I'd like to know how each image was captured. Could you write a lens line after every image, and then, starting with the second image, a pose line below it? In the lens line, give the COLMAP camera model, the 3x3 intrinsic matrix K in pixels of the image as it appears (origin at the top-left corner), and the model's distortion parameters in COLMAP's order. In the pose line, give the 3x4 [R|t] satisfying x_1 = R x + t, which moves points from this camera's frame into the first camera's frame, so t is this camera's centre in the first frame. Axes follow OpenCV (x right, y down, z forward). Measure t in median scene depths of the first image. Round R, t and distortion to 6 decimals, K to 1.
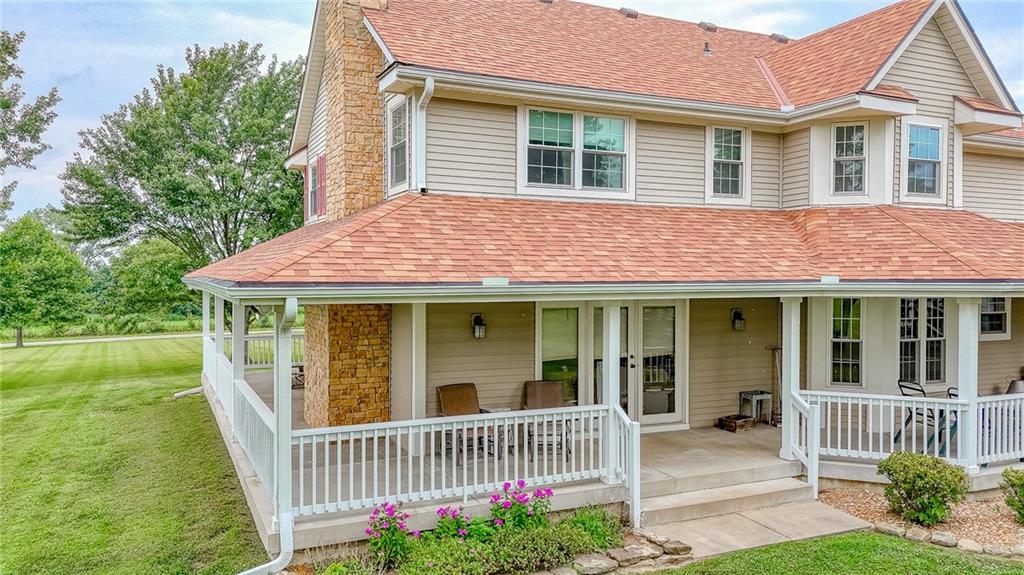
lens RADIAL K [[748.3, 0, 507.3], [0, 748.3, 286.0], [0, 0, 1]] dist [0.077776, -0.059074]
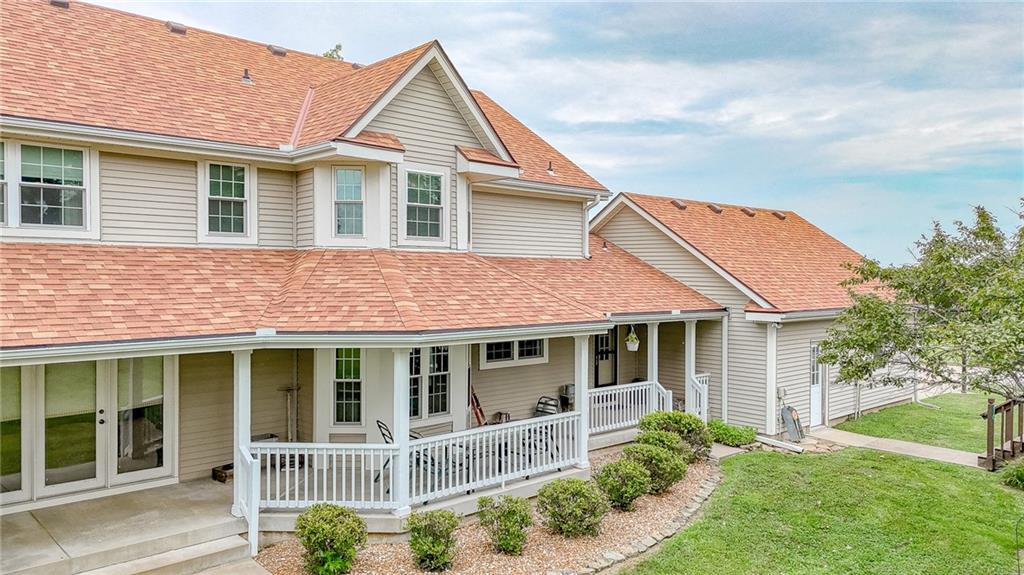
lens RADIAL K [[748.3, 0, 507.3], [0, 748.3, 286.0], [0, 0, 1]] dist [0.077776, -0.059074]
pose [[0.955199, -0.003498, 0.295943, 0.353801], [0.002644, 0.999991, 0.003285, -0.057598], [-0.295952, -0.002355, 0.955200, -0.024566]]
